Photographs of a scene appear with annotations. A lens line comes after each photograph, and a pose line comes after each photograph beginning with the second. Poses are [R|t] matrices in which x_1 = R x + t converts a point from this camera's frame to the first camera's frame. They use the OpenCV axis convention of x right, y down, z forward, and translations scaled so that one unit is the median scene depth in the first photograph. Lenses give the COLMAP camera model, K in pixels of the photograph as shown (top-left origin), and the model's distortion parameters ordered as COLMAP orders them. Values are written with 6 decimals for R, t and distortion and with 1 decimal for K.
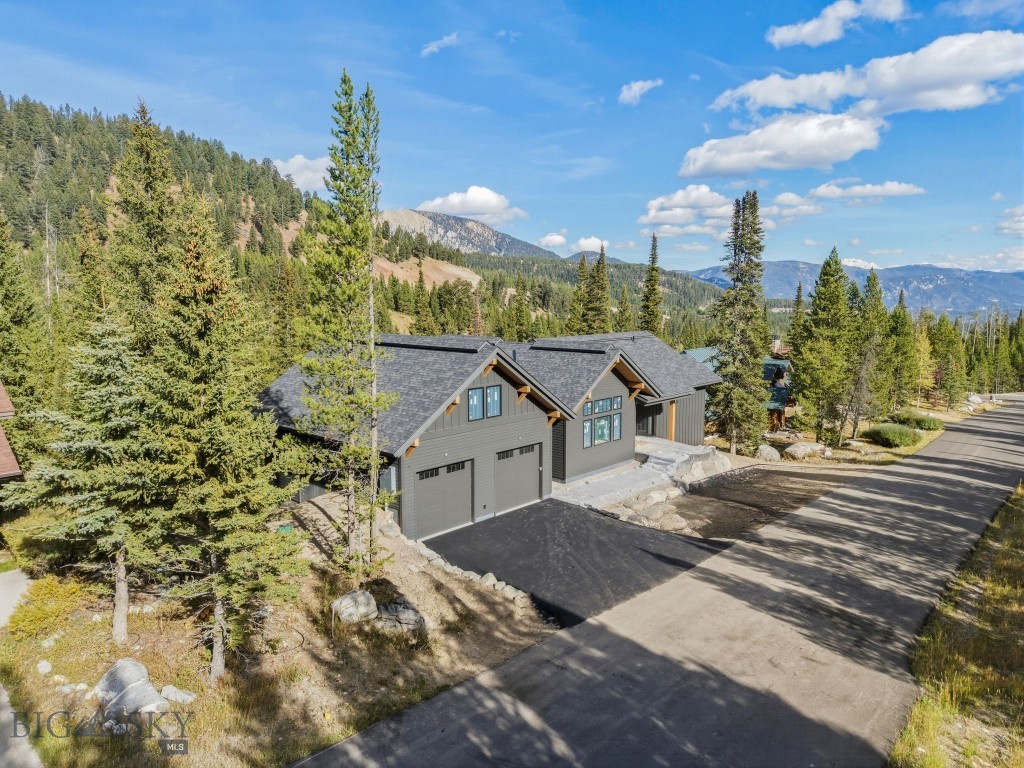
lens RADIAL K [[686.8, 0, 513.5], [0, 686.8, 387.5], [0, 0, 1]] dist [0.012857, -0.007442]
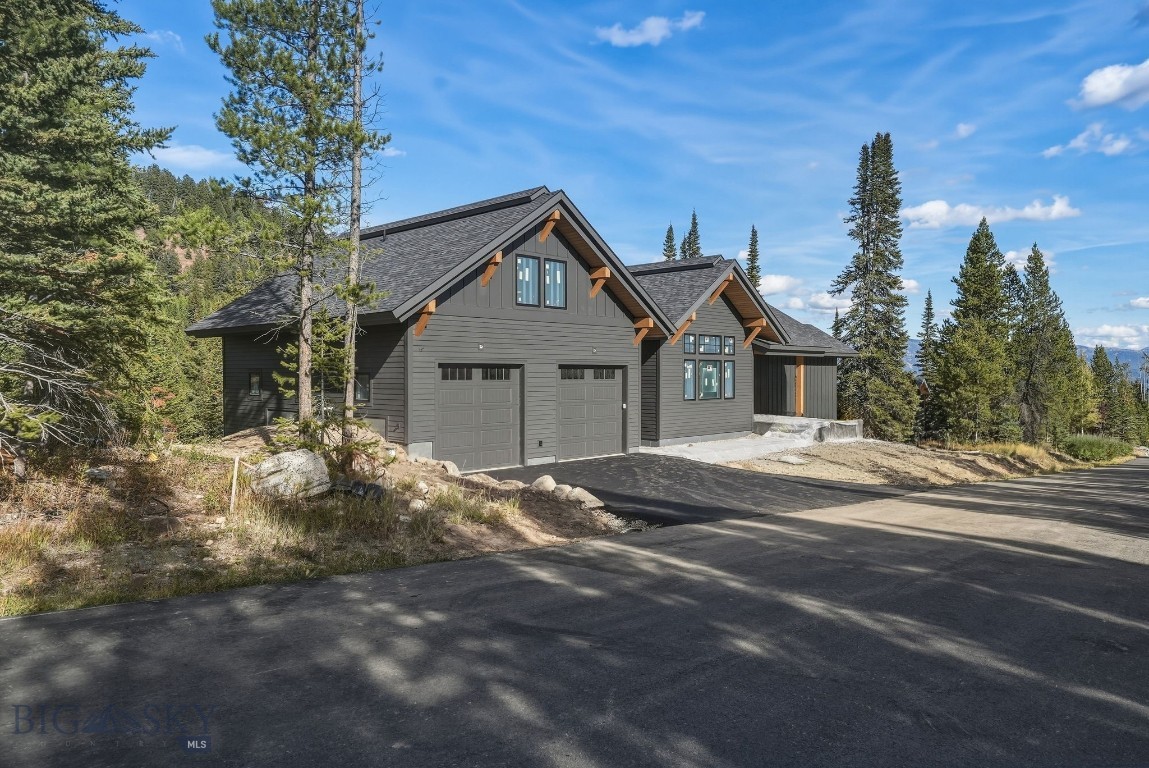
lens RADIAL K [[759.8, 0, 583.4], [0, 759.8, 384.8], [0, 0, 1]] dist [0.036083, 0.003681]
pose [[0.999993, 0.003600, -0.000641, -0.000641], [-0.003650, 0.993502, -0.113757, 0.156609], [0.000227, 0.113758, 0.993508, 0.217439]]
